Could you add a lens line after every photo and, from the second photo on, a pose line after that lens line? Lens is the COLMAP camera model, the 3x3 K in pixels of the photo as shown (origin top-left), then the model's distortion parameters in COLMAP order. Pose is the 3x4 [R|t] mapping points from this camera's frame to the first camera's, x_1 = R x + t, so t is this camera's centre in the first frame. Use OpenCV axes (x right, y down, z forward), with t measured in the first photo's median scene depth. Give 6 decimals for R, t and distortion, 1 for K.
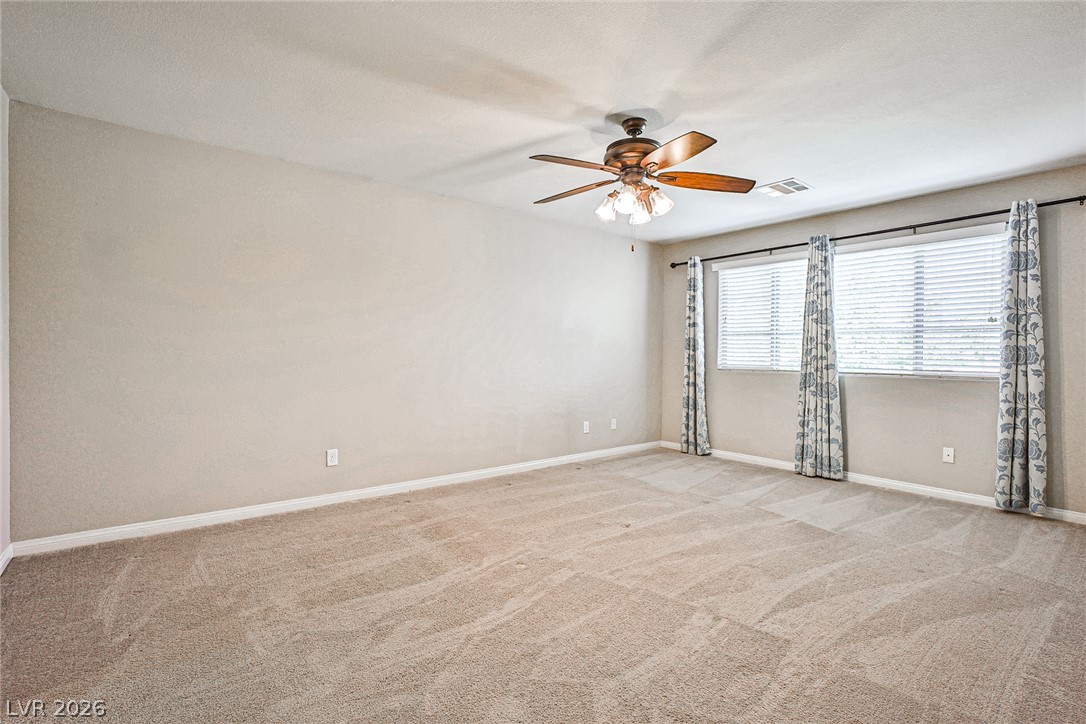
lens RADIAL K [[508.9, 0, 543.4], [0, 508.9, 357.1], [0, 0, 1]] dist [-0.006313, -0.000452]
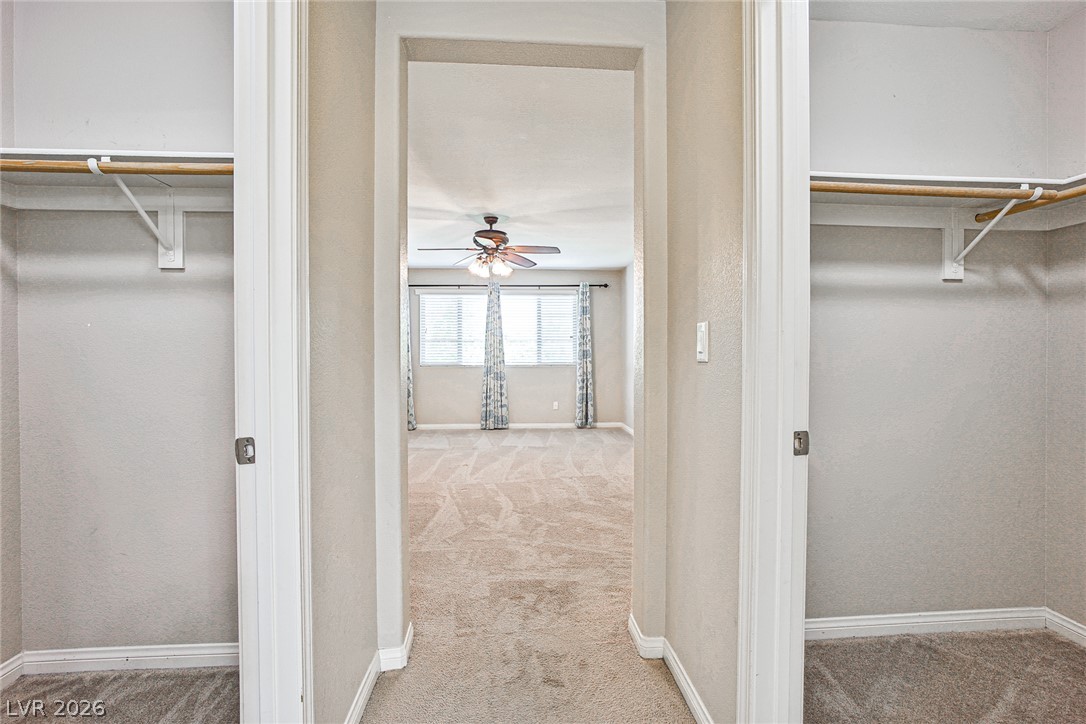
lens RADIAL K [[508.9, 0, 542.0], [0, 508.9, 356.7], [0, 0, 1]] dist [-0.006313, -0.000452]
pose [[0.562843, -0.013669, 0.826451, -0.893119], [0.014142, 0.999876, 0.006906, -0.009208], [-0.826443, 0.007800, 0.562967, -0.067324]]
